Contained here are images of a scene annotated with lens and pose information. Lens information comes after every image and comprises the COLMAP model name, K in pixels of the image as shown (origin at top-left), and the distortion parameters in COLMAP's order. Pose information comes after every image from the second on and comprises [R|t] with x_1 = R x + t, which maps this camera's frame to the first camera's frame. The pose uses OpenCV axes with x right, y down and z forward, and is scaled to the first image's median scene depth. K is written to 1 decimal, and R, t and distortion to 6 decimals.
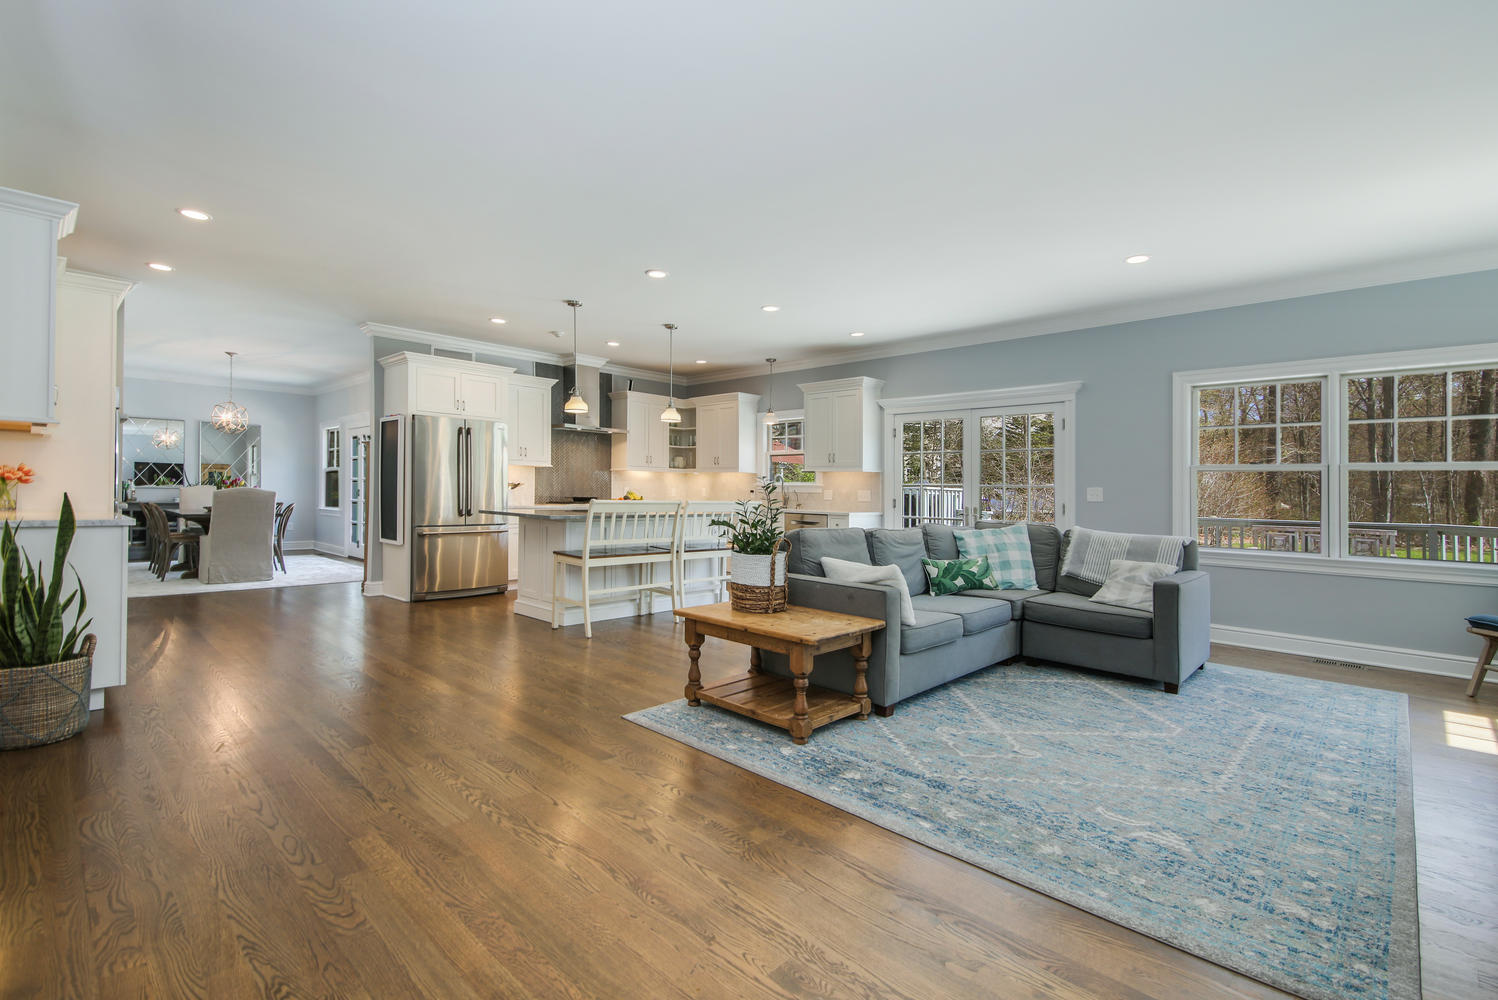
lens RADIAL K [[674.3, 0, 740.7], [0, 674.3, 489.2], [0, 0, 1]] dist [0.006765, -0.003043]
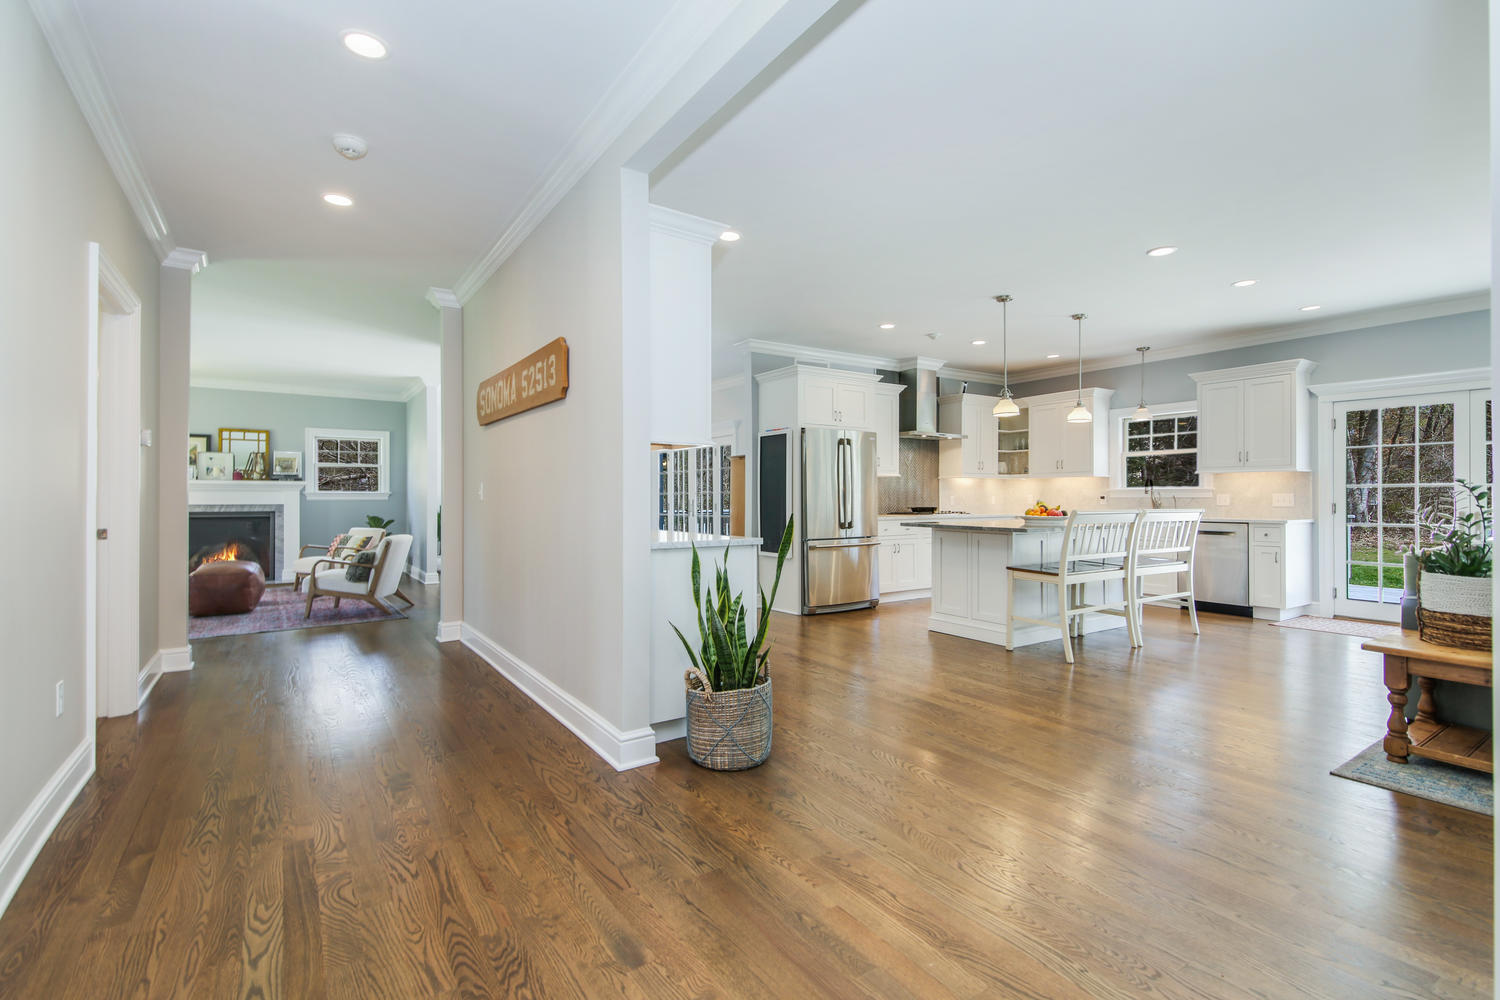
lens RADIAL K [[675.2, 0, 747.0], [0, 675.2, 495.1], [0, 0, 1]] dist [0.006765, -0.003043]
pose [[0.973697, -0.022295, -0.226754, -0.399223], [0.021664, 0.999751, -0.005273, -0.008594], [0.226815, 0.000222, 0.973938, 0.017363]]
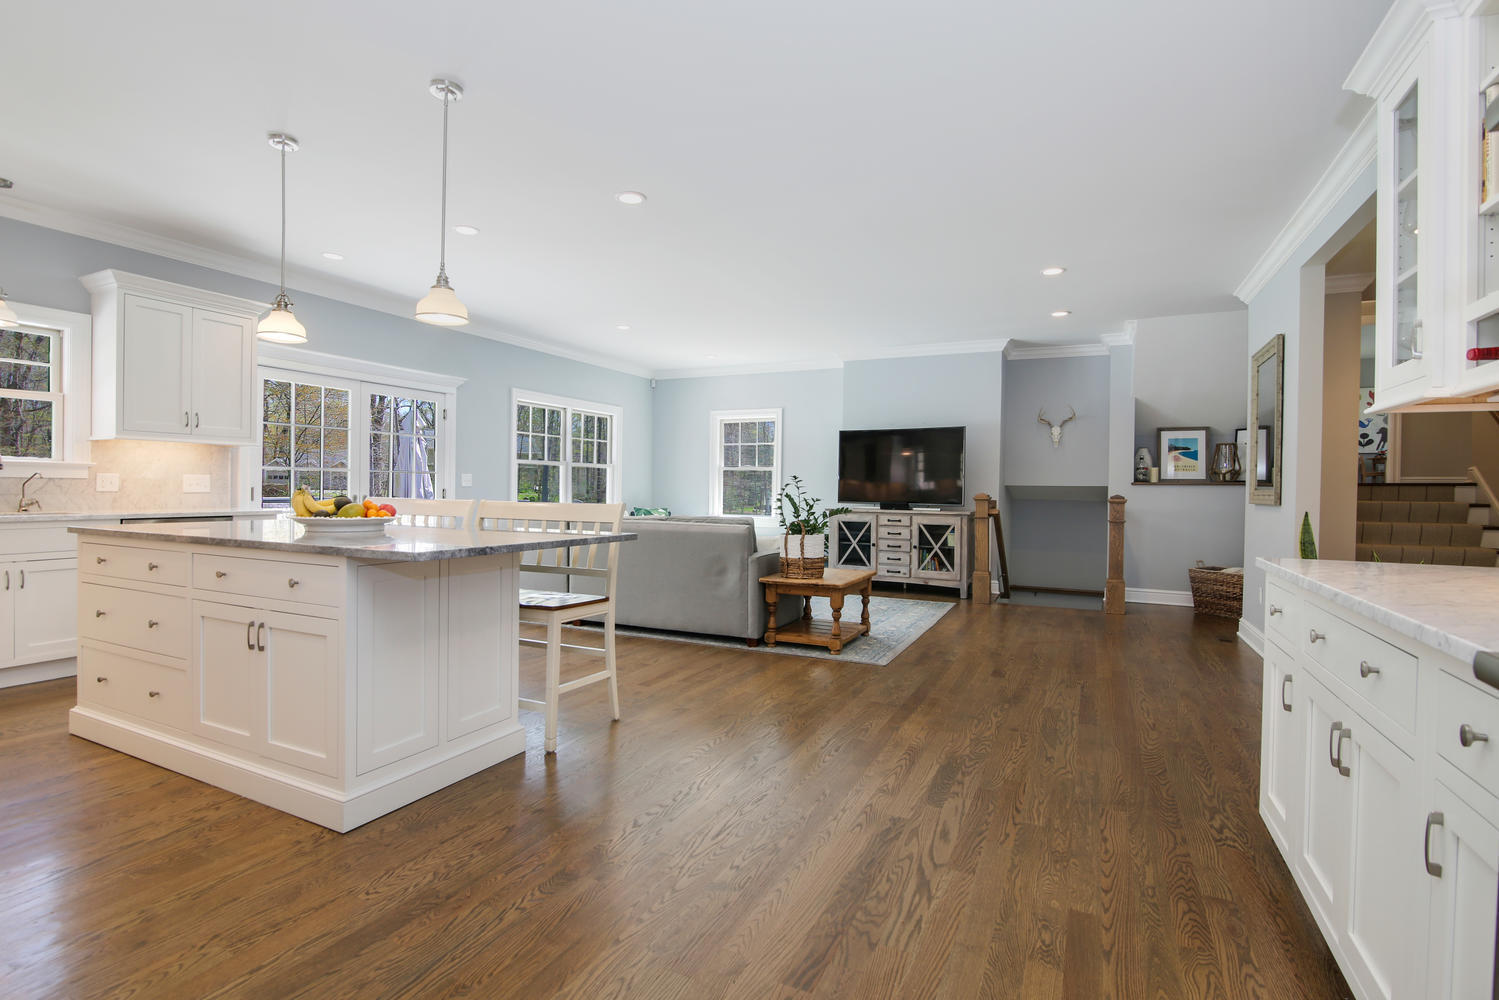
lens RADIAL K [[697.4, 0, 740.5], [0, 697.4, 501.2], [0, 0, 1]] dist [0.019069, -0.006405]
pose [[-0.298949, -0.042635, 0.953316, -0.815217], [-0.021183, 0.999052, 0.038038, -0.012448], [-0.954034, -0.008823, -0.299569, 0.989699]]
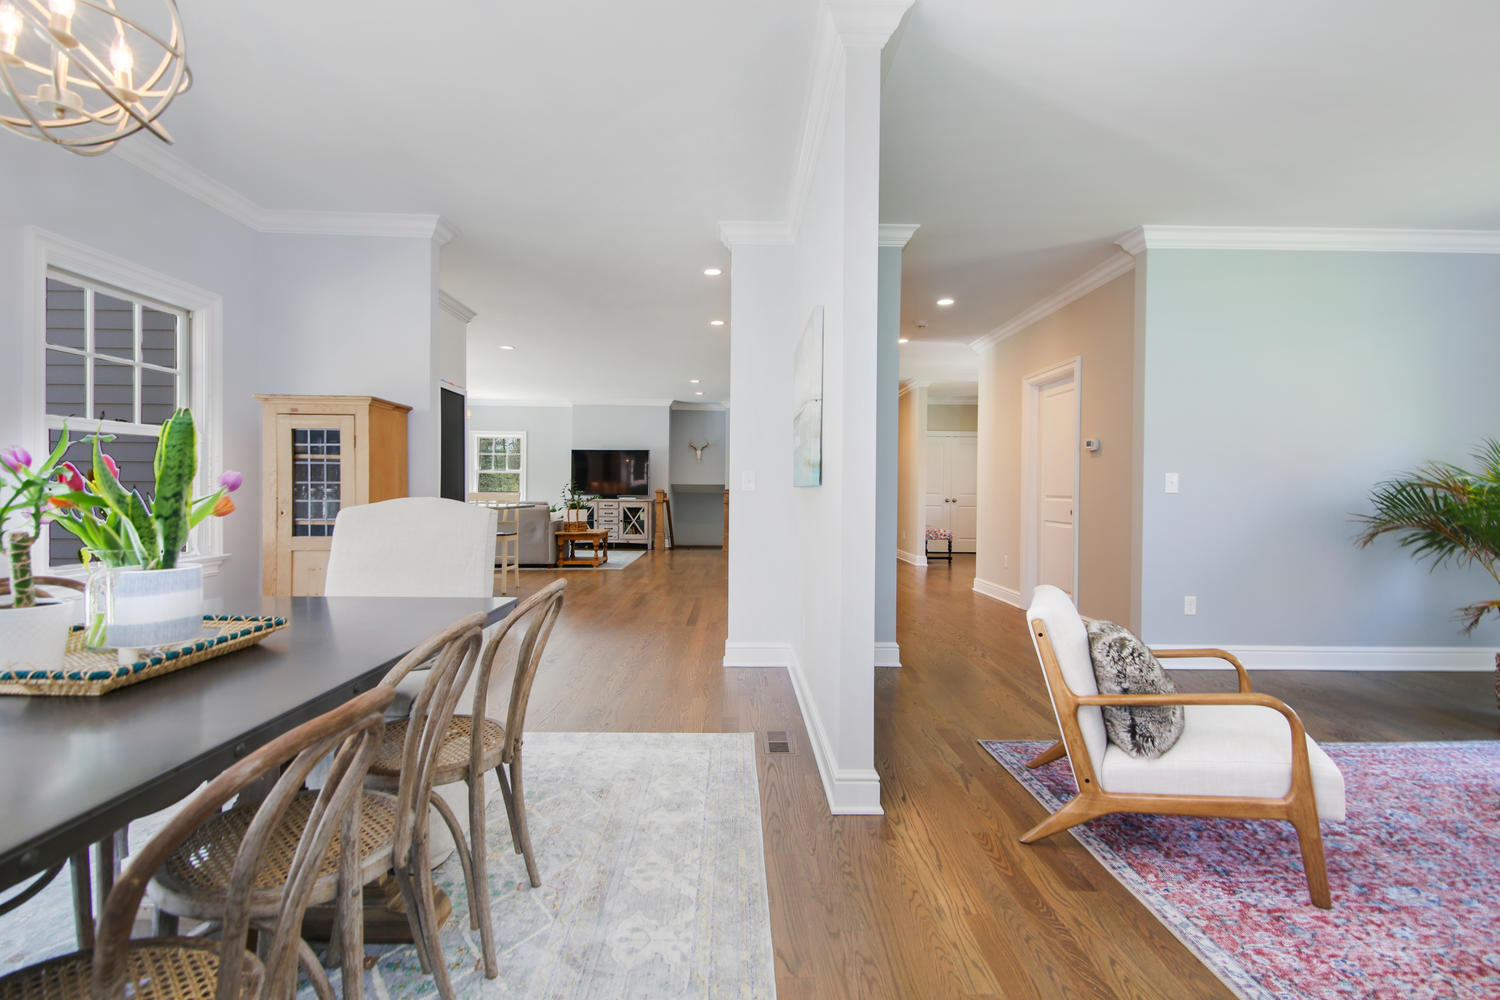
lens RADIAL K [[697.9, 0, 752.2], [0, 697.9, 494.2], [0, 0, 1]] dist [0.019069, -0.006405]
pose [[-0.702489, -0.037036, 0.710730, -1.537039], [-0.027550, 0.999312, 0.024843, -0.034259], [-0.711161, -0.002129, -0.703026, 1.553286]]
